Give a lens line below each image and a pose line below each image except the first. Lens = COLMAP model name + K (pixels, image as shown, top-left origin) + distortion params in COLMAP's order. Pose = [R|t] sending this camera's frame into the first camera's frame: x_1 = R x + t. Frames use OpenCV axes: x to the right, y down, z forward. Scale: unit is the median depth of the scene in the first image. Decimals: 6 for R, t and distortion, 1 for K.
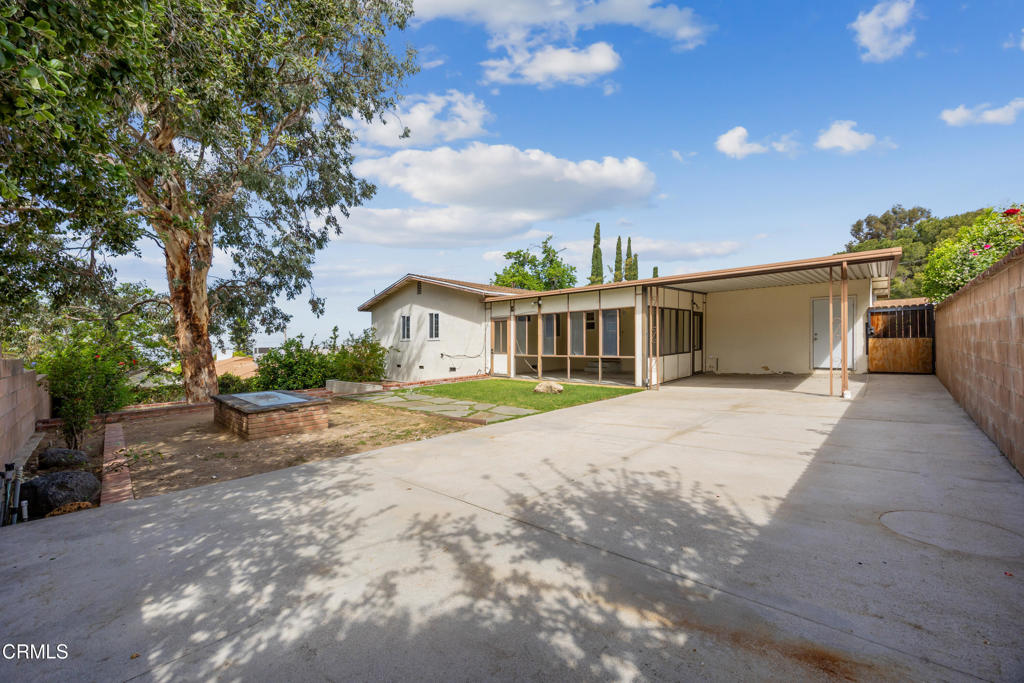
lens RADIAL K [[400.9, 0, 510.4], [0, 400.9, 338.8], [0, 0, 1]] dist [0.000257, -0.000261]
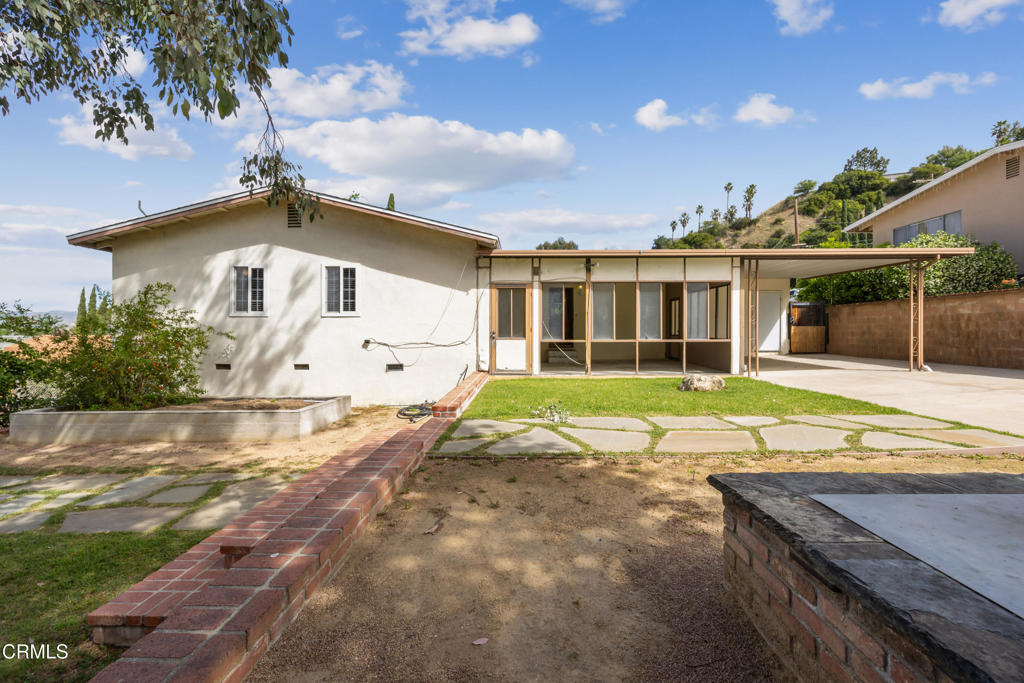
lens RADIAL K [[400.9, 0, 510.4], [0, 400.9, 338.8], [0, 0, 1]] dist [0.000257, -0.000261]
pose [[0.741537, 0.006421, 0.670881, -0.461889], [-0.014697, 0.999870, 0.006675, 0.032869], [-0.670750, -0.014810, 0.741535, 0.521486]]
